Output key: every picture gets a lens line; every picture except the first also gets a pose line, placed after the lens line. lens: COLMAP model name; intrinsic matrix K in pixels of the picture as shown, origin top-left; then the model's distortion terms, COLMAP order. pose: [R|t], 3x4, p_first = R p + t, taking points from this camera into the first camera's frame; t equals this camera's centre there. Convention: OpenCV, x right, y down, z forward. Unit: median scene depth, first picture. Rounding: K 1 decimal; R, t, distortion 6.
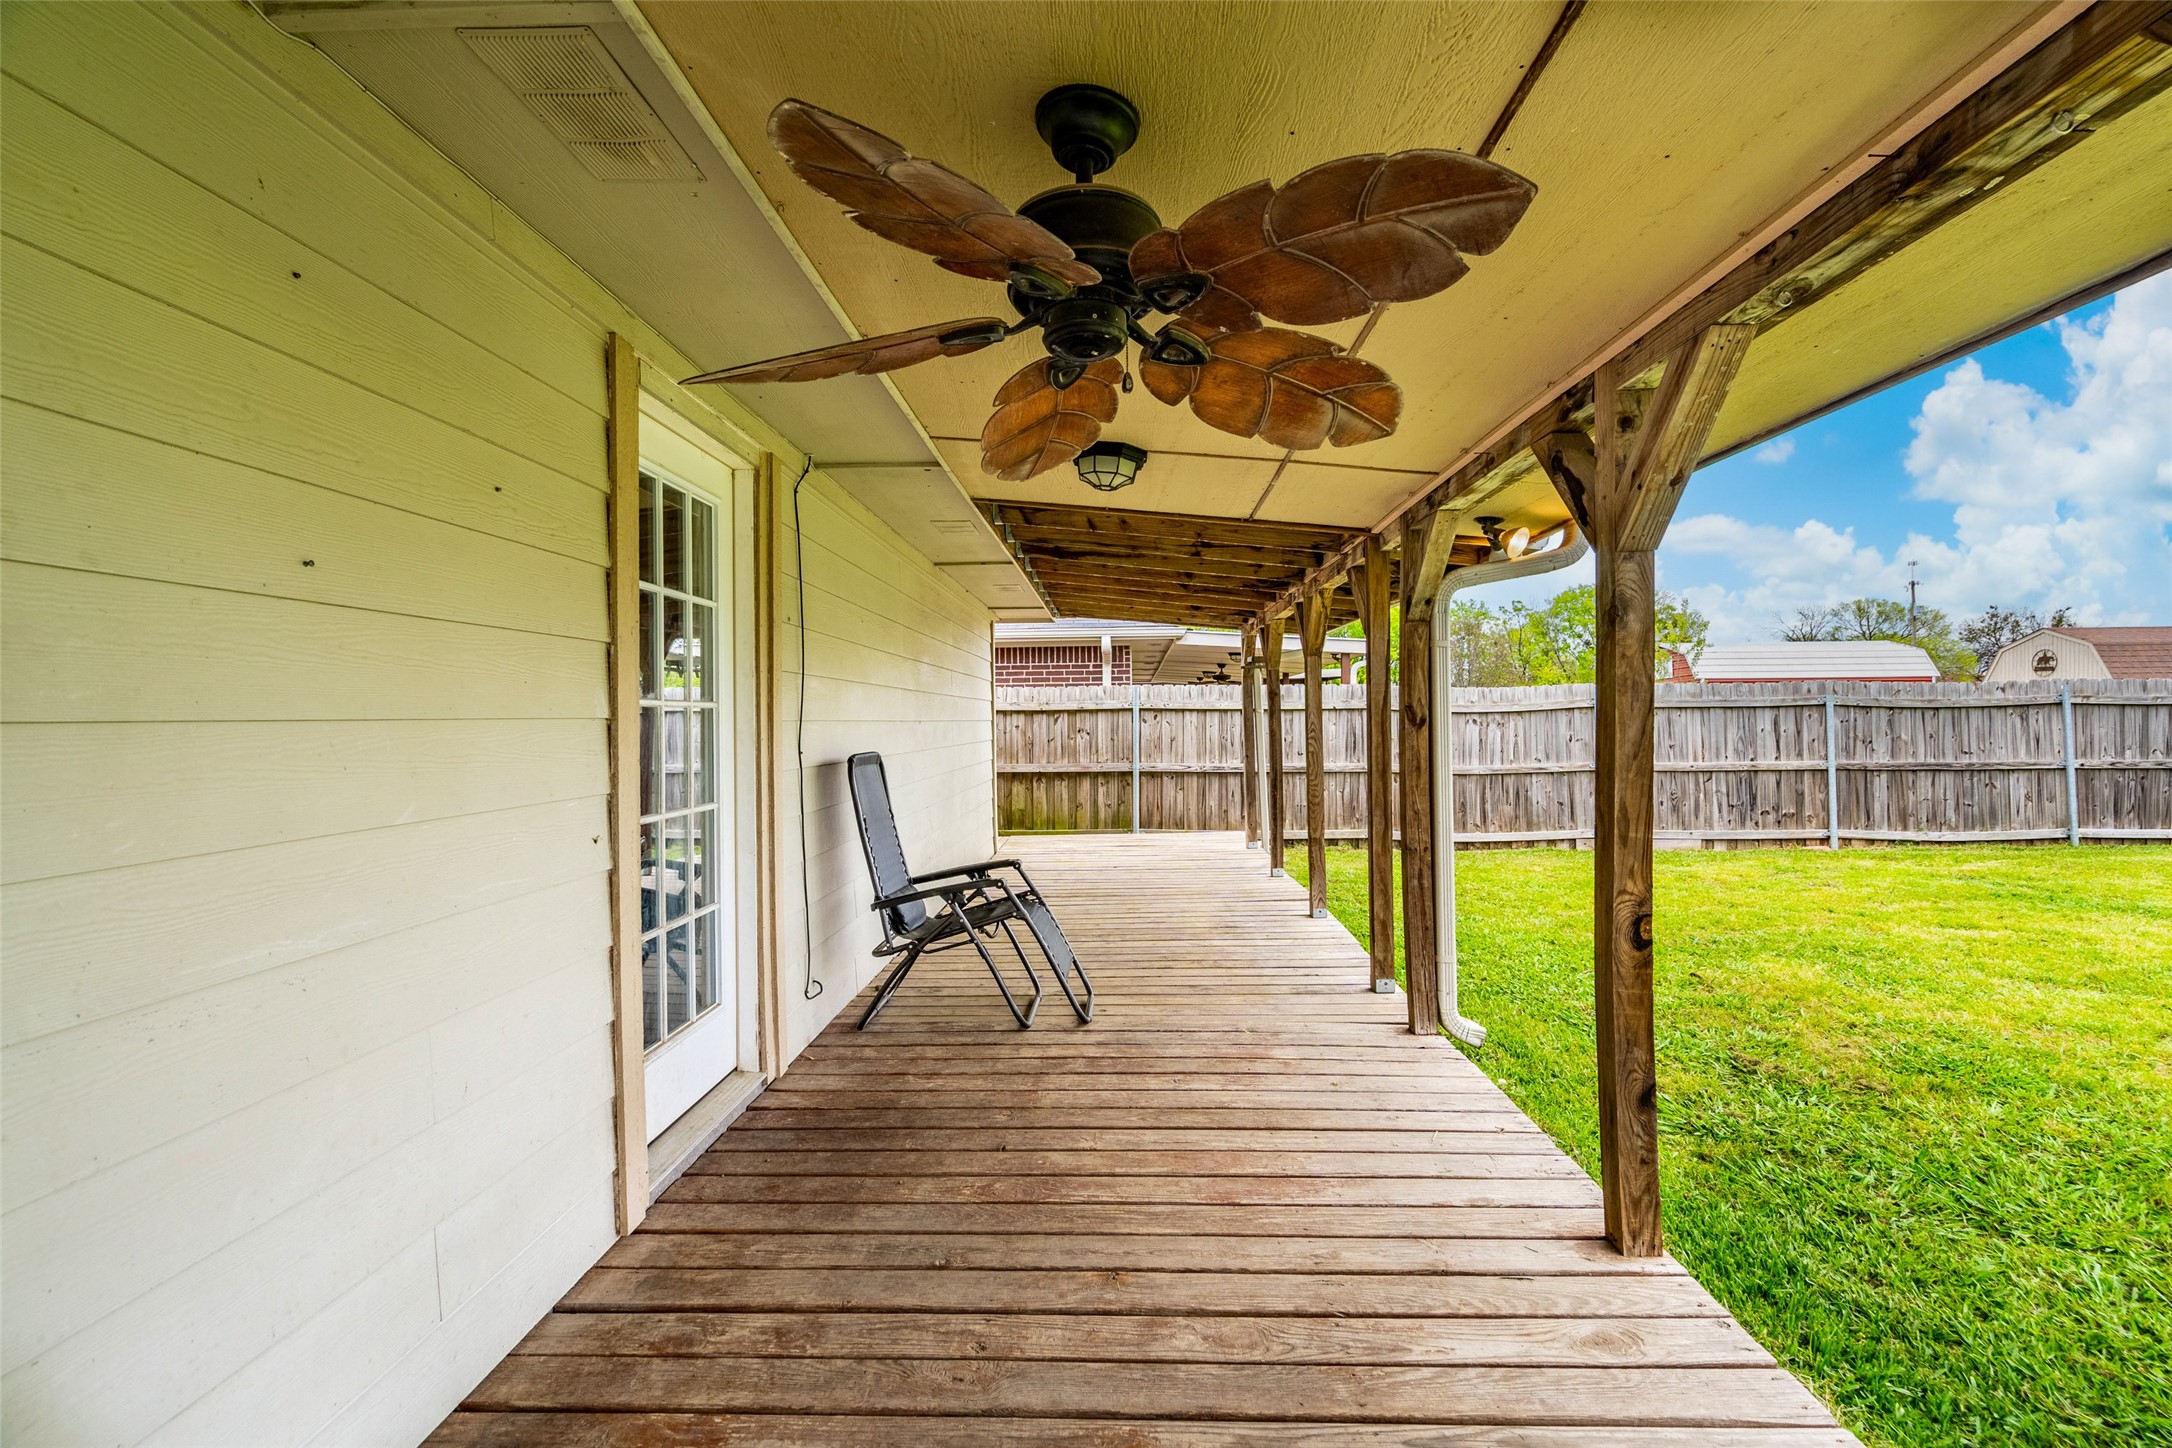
lens RADIAL K [[992.2, 0, 1087.5], [0, 992.2, 714.9], [0, 0, 1]] dist [0.001195, 0.001382]
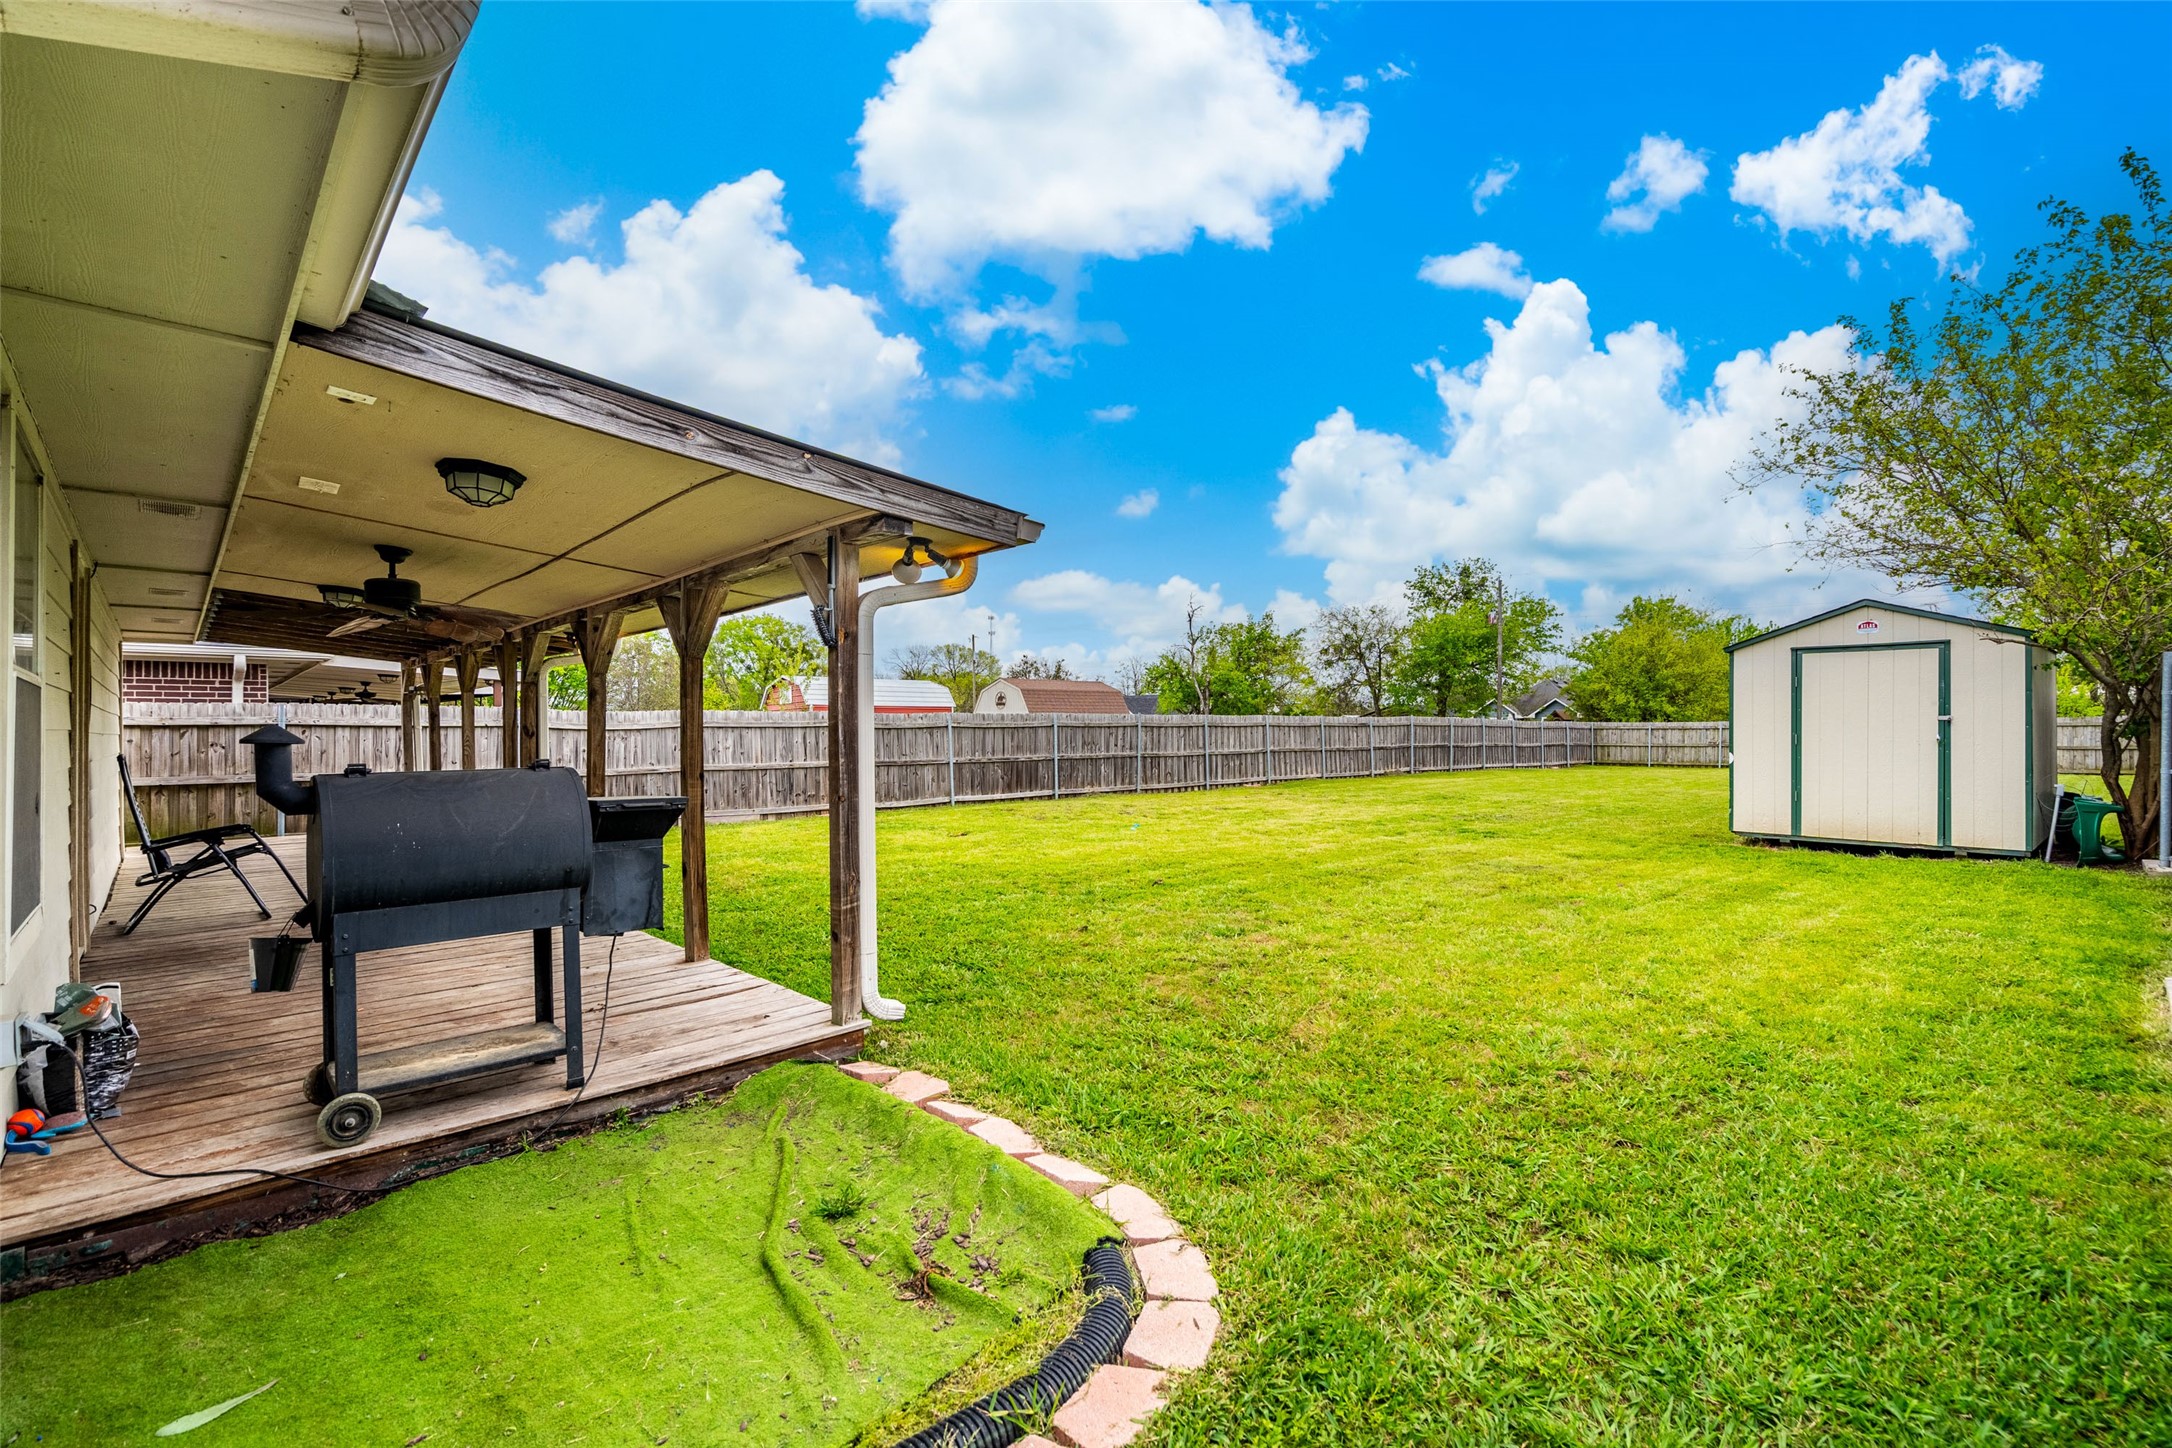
lens RADIAL K [[992.2, 0, 1084.3], [0, 992.2, 725.0], [0, 0, 1]] dist [0.001195, 0.001382]
pose [[0.709638, 0.009210, 0.704506, -0.099895], [-0.003958, 0.999951, -0.009085, 0.000865], [-0.704555, 0.003658, 0.709640, -0.427647]]
